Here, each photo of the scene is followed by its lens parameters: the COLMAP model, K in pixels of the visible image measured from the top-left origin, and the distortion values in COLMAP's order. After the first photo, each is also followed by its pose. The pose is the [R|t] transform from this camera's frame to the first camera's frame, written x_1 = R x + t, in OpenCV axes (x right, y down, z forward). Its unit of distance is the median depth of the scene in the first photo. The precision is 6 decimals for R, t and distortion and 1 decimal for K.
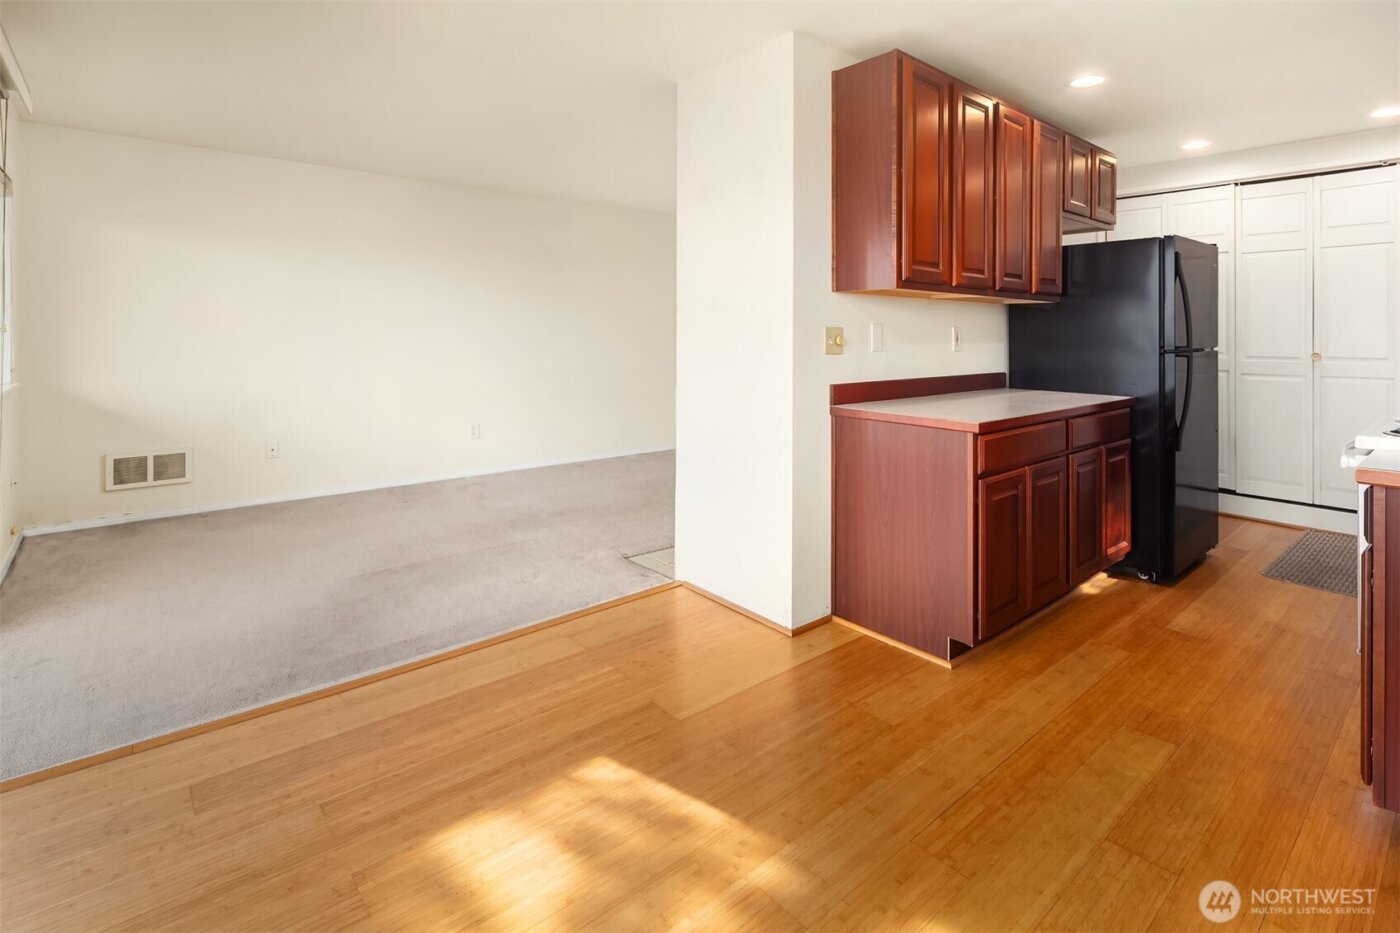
lens RADIAL K [[661.1, 0, 700.0], [0, 661.1, 466.5], [0, 0, 1]] dist [0.002250, 0.000498]
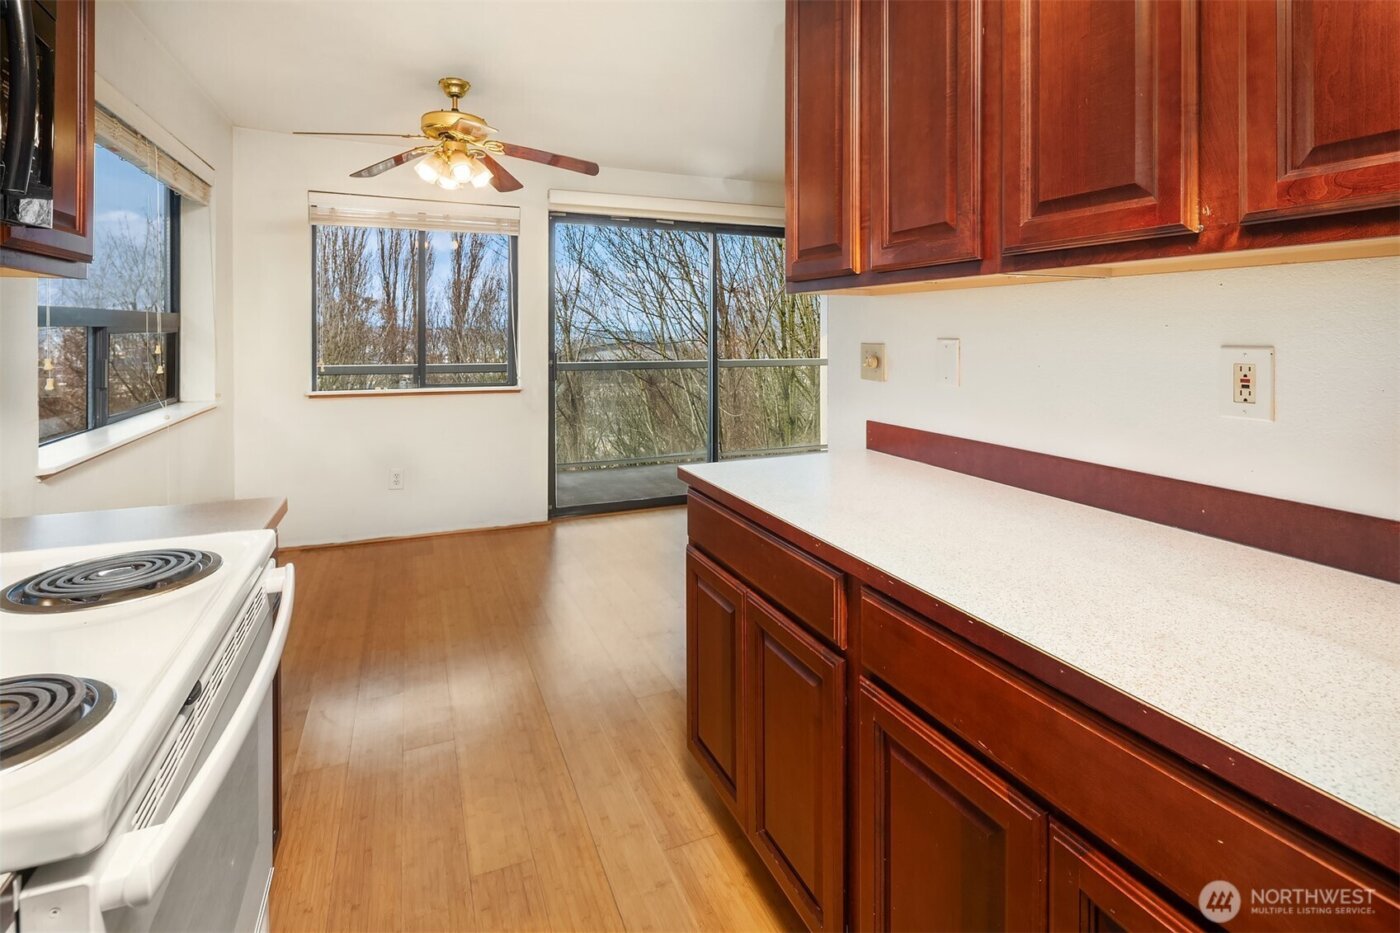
lens RADIAL K [[661.1, 0, 700.0], [0, 661.1, 466.5], [0, 0, 1]] dist [0.002250, 0.000498]
pose [[-0.287448, 0.185974, -0.939568, 1.305141], [-0.188278, 0.950857, 0.245809, -0.294855], [0.939109, 0.247557, -0.238307, 1.333356]]
